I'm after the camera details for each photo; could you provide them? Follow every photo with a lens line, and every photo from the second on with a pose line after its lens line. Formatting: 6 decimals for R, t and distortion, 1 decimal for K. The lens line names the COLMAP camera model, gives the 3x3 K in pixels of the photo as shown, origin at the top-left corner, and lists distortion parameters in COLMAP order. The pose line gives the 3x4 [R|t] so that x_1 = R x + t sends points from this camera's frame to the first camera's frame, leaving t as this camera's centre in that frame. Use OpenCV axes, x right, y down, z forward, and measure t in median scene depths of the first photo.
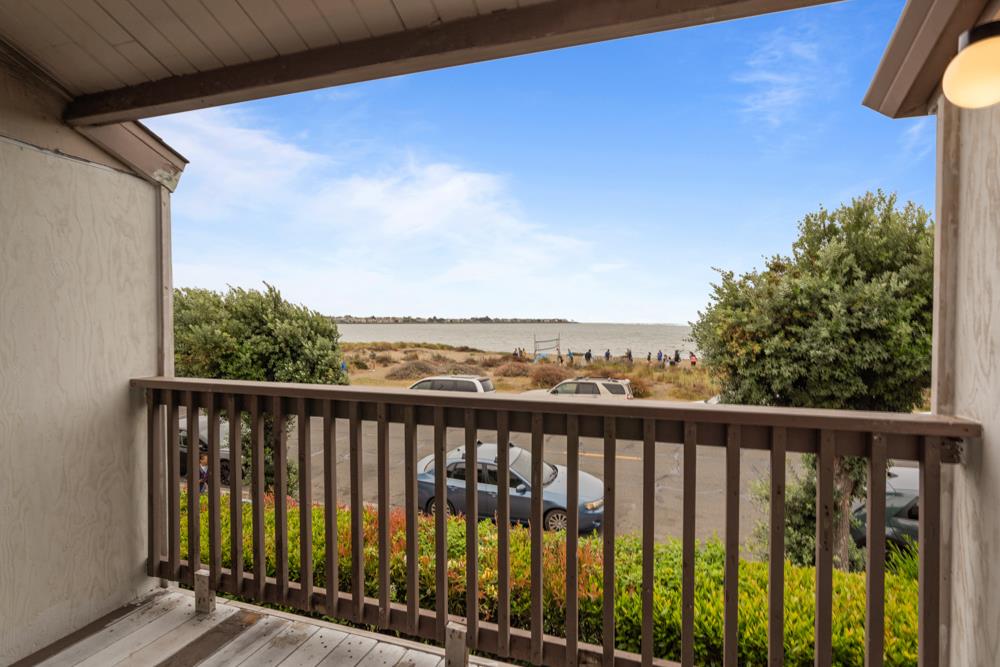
lens RADIAL K [[549.5, 0, 502.3], [0, 549.5, 328.0], [0, 0, 1]] dist [0.021908, -0.000422]
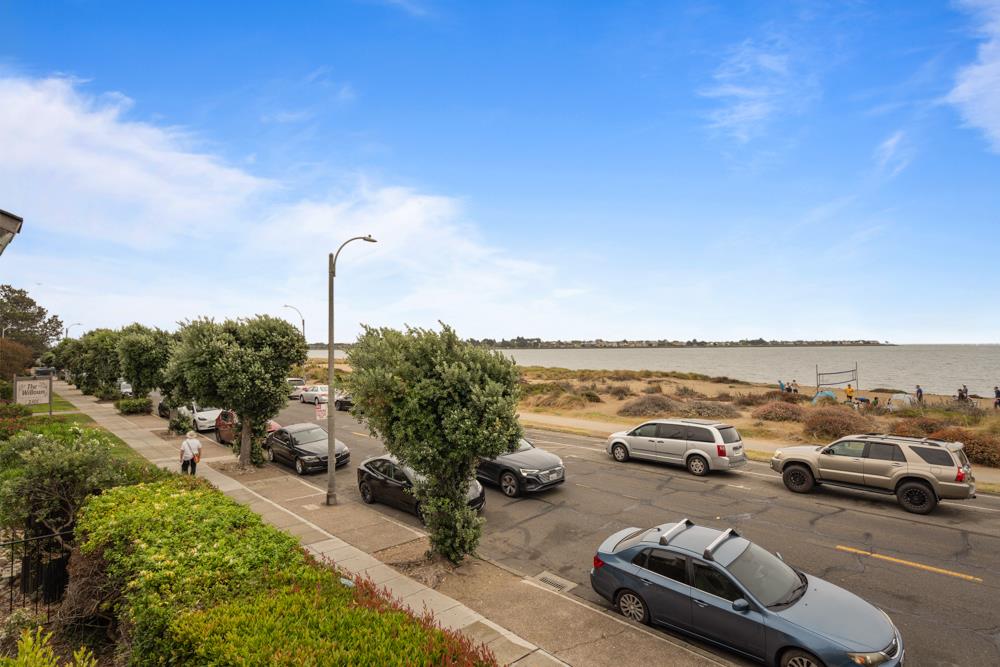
lens RADIAL K [[549.5, 0, 502.3], [0, 549.5, 328.0], [0, 0, 1]] dist [0.021908, -0.000422]
pose [[0.874361, -0.019534, -0.484883, 0.075653], [0.004891, 0.999493, -0.031447, -0.026045], [0.485251, 0.025124, 0.874014, 0.142612]]
